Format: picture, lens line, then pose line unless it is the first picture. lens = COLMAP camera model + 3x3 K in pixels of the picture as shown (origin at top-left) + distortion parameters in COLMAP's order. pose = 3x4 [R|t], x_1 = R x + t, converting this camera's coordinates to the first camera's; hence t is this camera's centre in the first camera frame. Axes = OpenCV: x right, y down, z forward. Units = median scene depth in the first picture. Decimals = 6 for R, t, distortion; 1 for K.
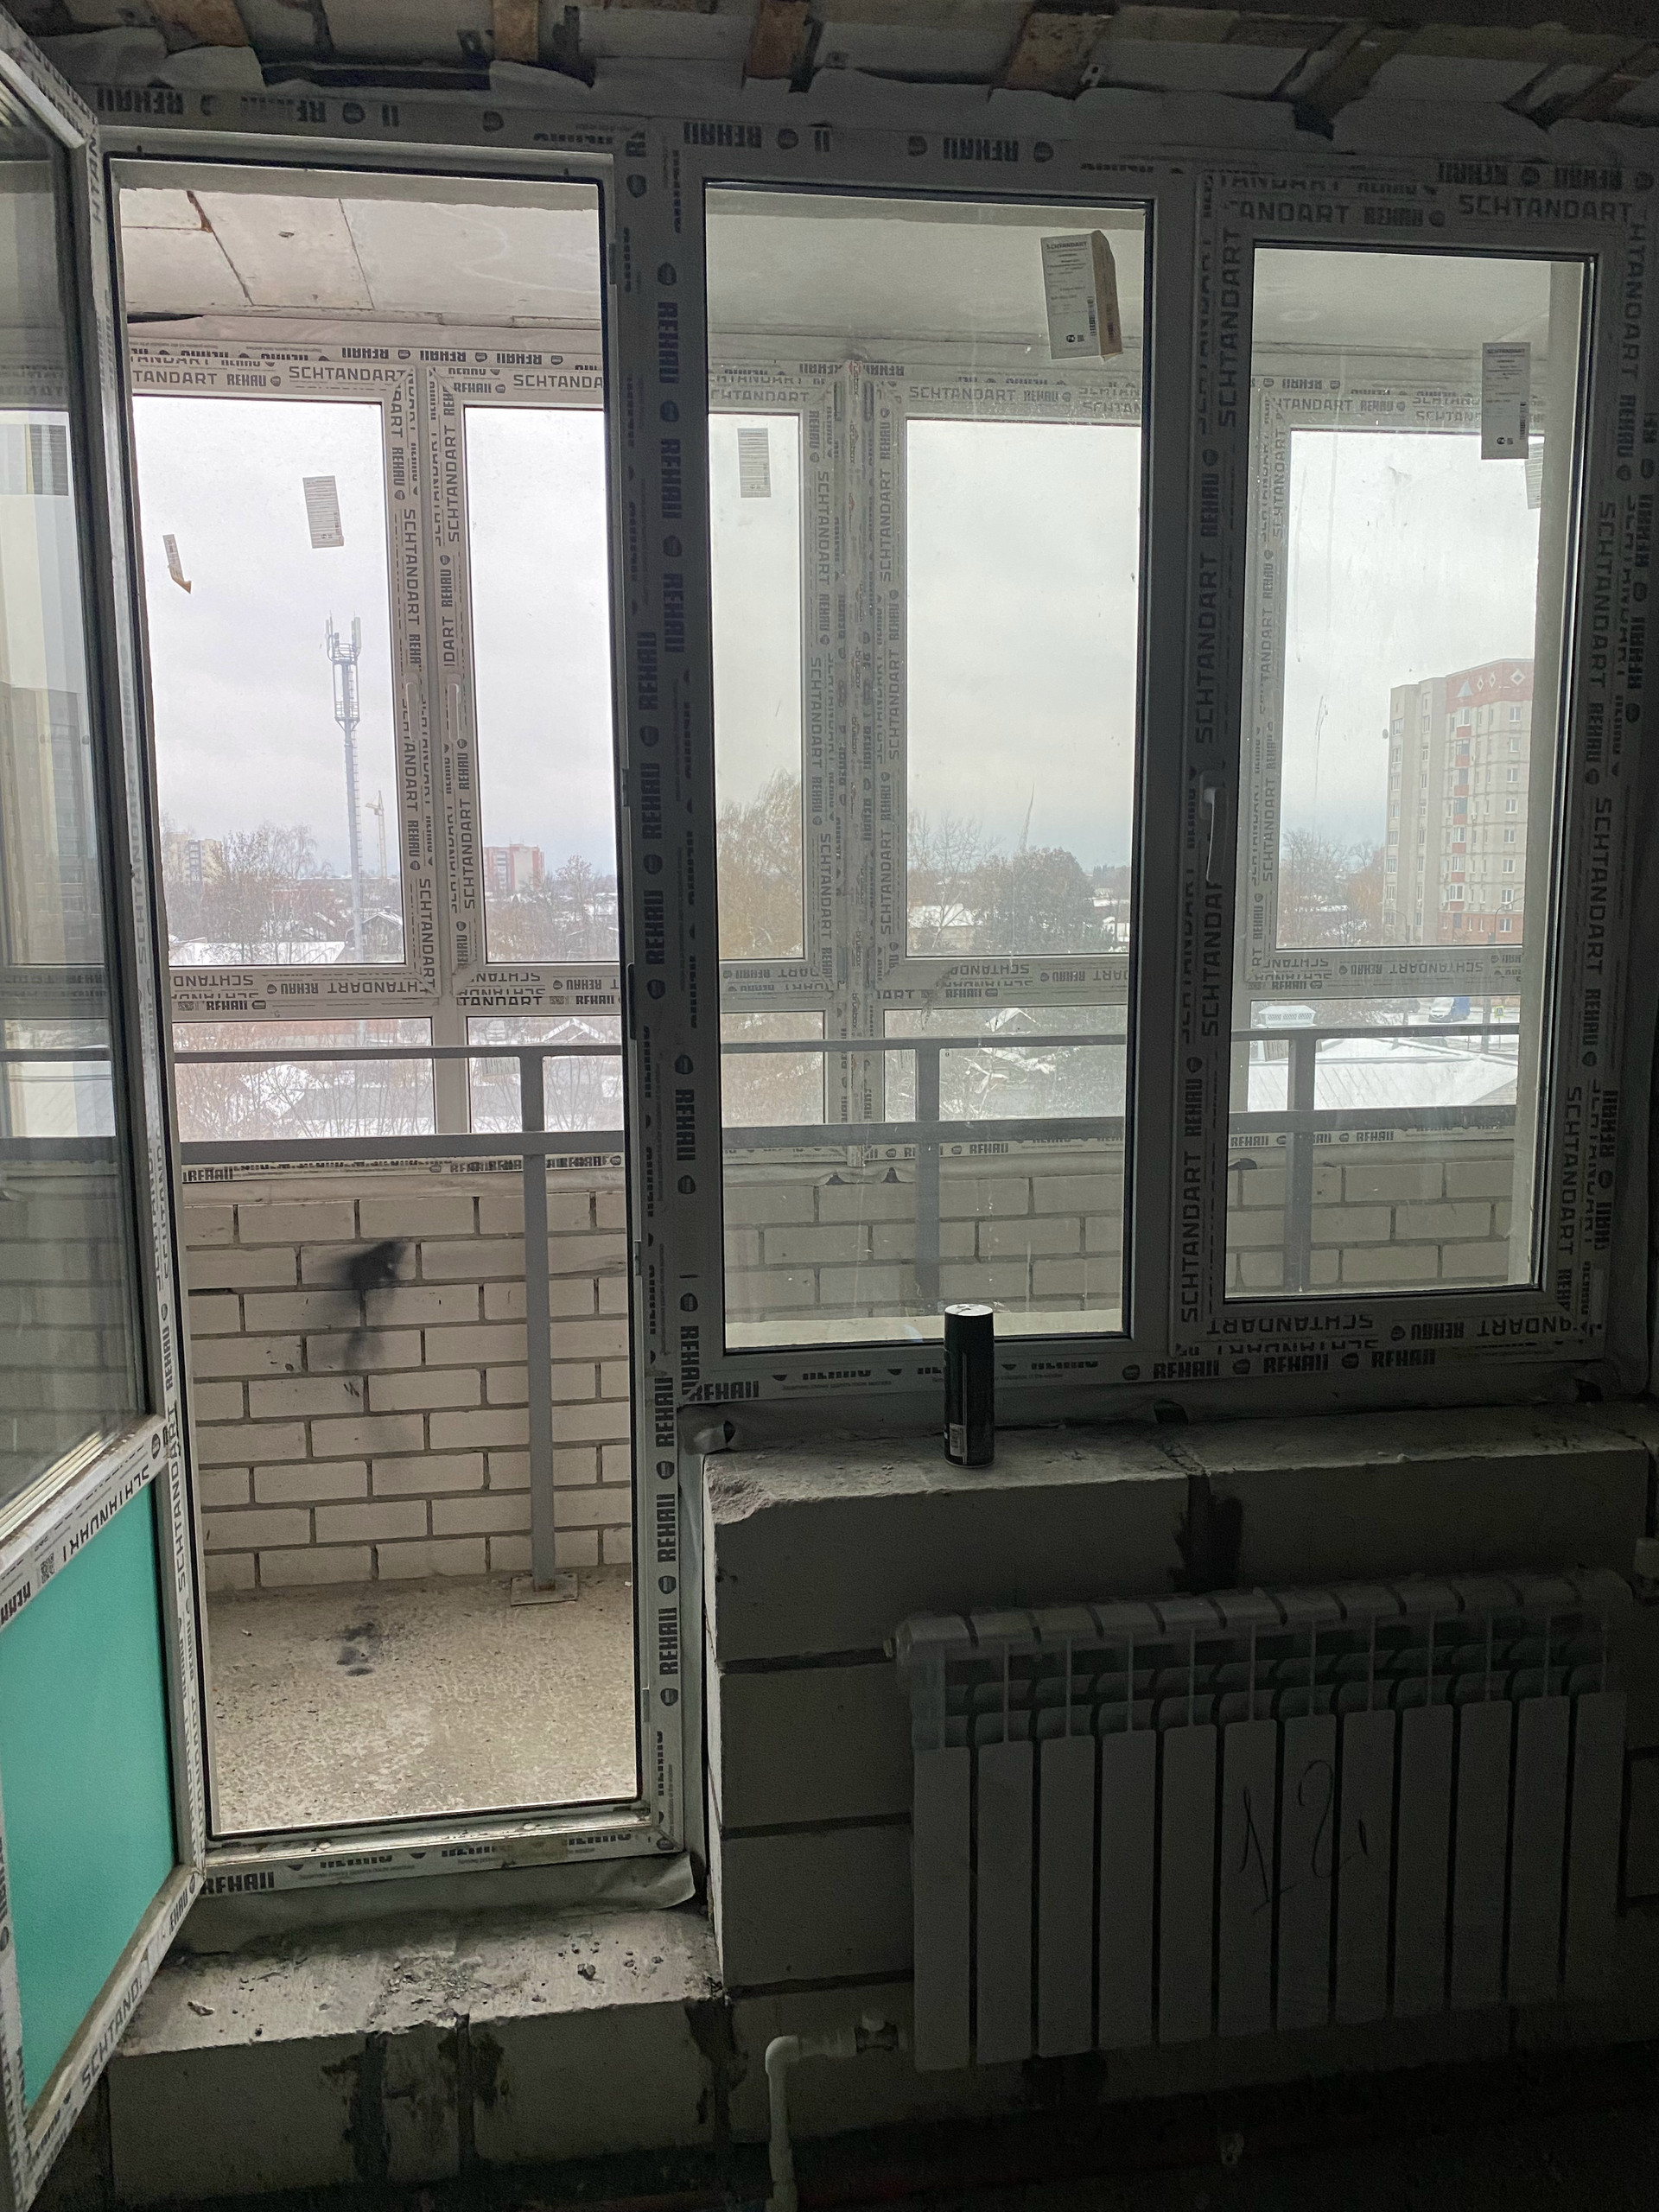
lens RADIAL K [[1698.8, 0, 828.6], [0, 1698.8, 1110.4], [0, 0, 1]] dist [0.034508, -0.024807]
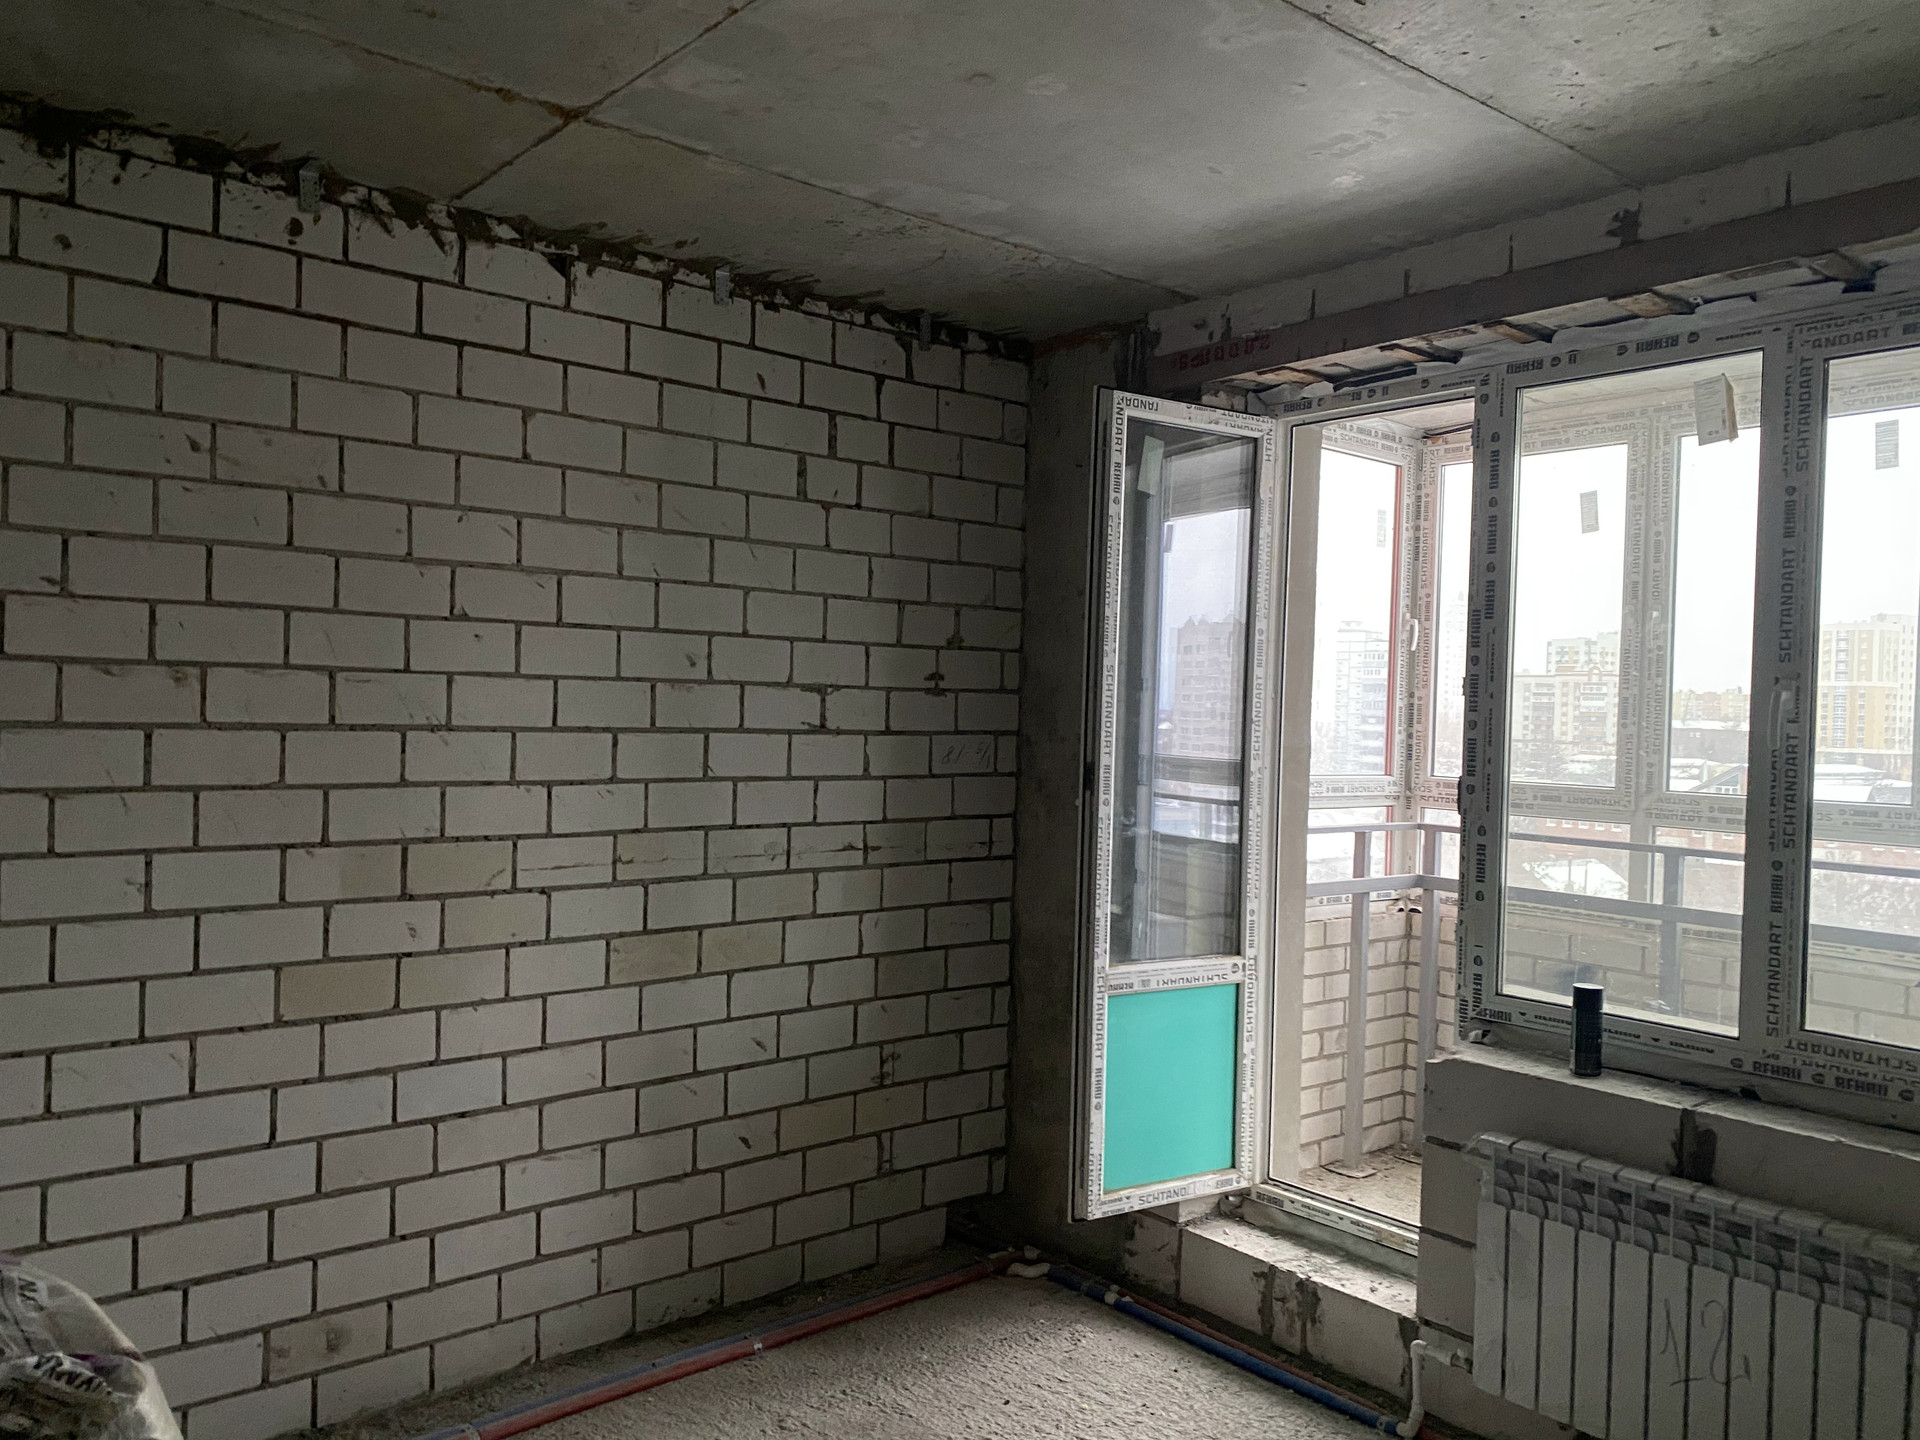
lens RADIAL K [[1474.6, 0, 960.6], [0, 1474.6, 722.6], [0, 0, 1]] dist [0.034508, -0.024807]
pose [[0.518192, 0.030598, -0.854717, 1.002861], [-0.147961, 0.987498, -0.054353, 0.028545], [0.842368, 0.154631, 0.516241, -0.351282]]
